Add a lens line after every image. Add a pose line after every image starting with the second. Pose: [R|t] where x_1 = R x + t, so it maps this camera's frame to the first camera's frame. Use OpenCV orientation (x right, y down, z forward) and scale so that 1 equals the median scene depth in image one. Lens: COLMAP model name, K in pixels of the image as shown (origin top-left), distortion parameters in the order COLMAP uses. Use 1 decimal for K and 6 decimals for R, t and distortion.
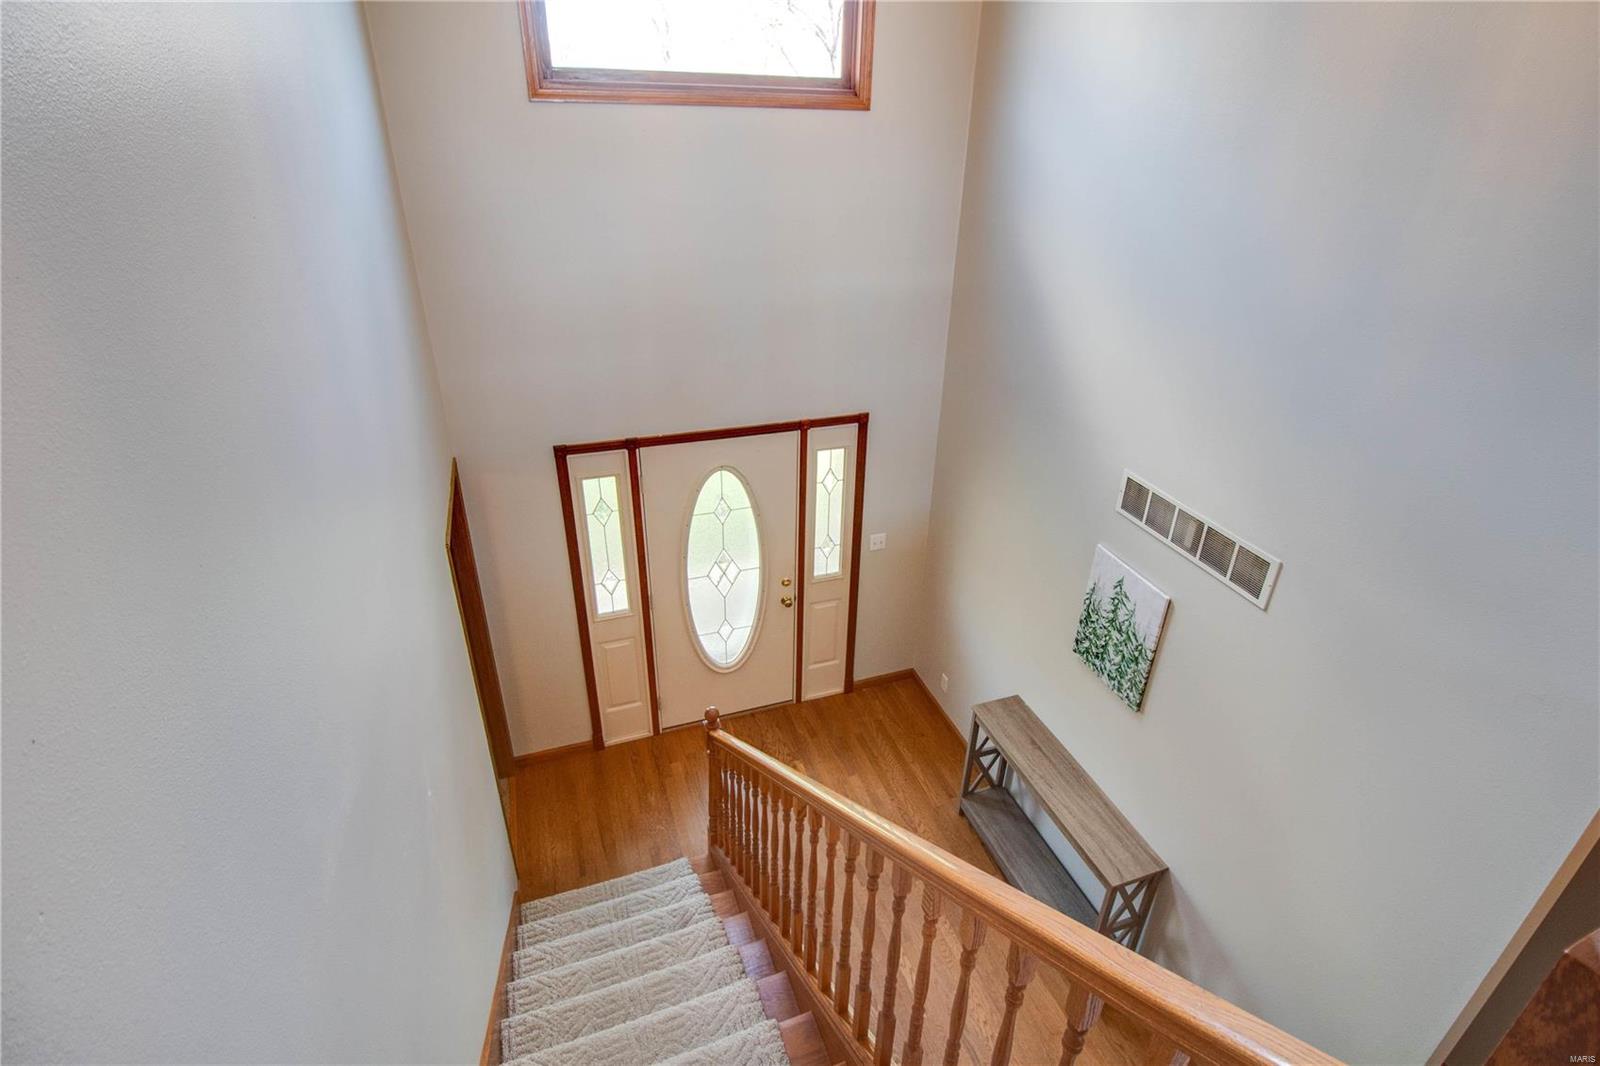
lens RADIAL K [[782.1, 0, 800.4], [0, 782.1, 507.1], [0, 0, 1]] dist [0.000744, -0.013653]
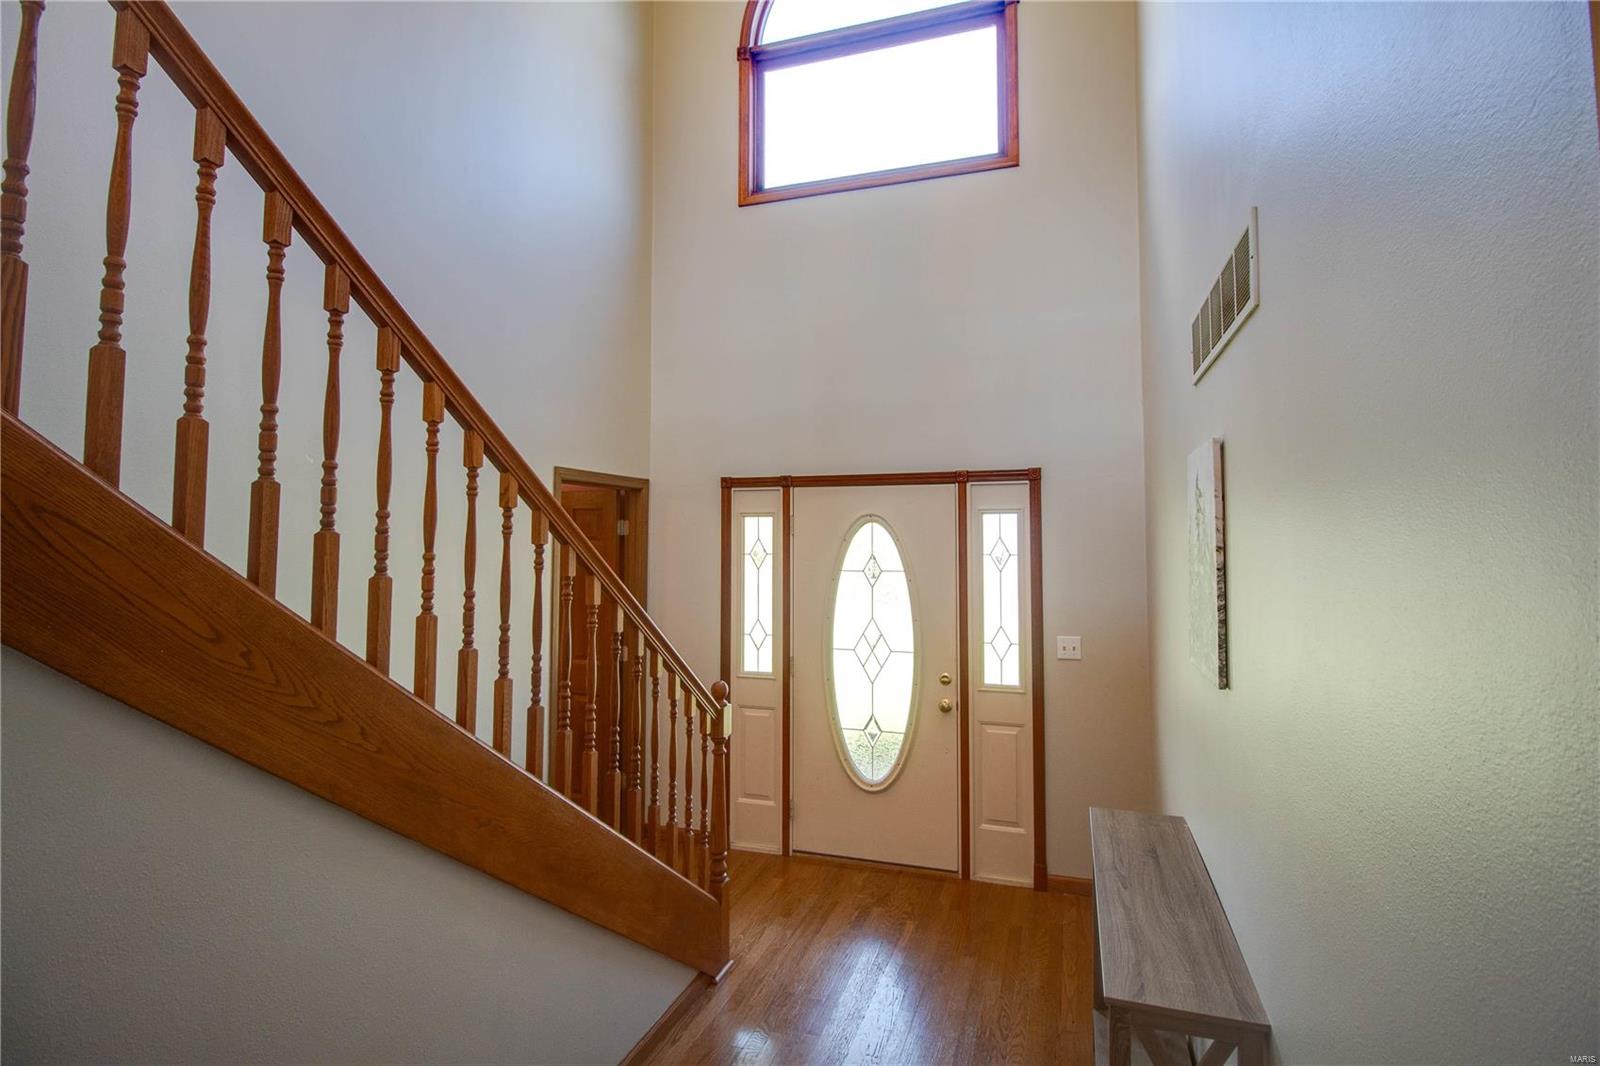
lens RADIAL K [[782.1, 0, 800.4], [0, 782.1, 507.1], [0, 0, 1]] dist [0.000744, -0.013653]
pose [[0.785306, -0.042474, -0.617649, 0.407023], [-0.273330, 0.871367, -0.407445, 0.338729], [0.555505, 0.488790, 0.672680, 0.291663]]
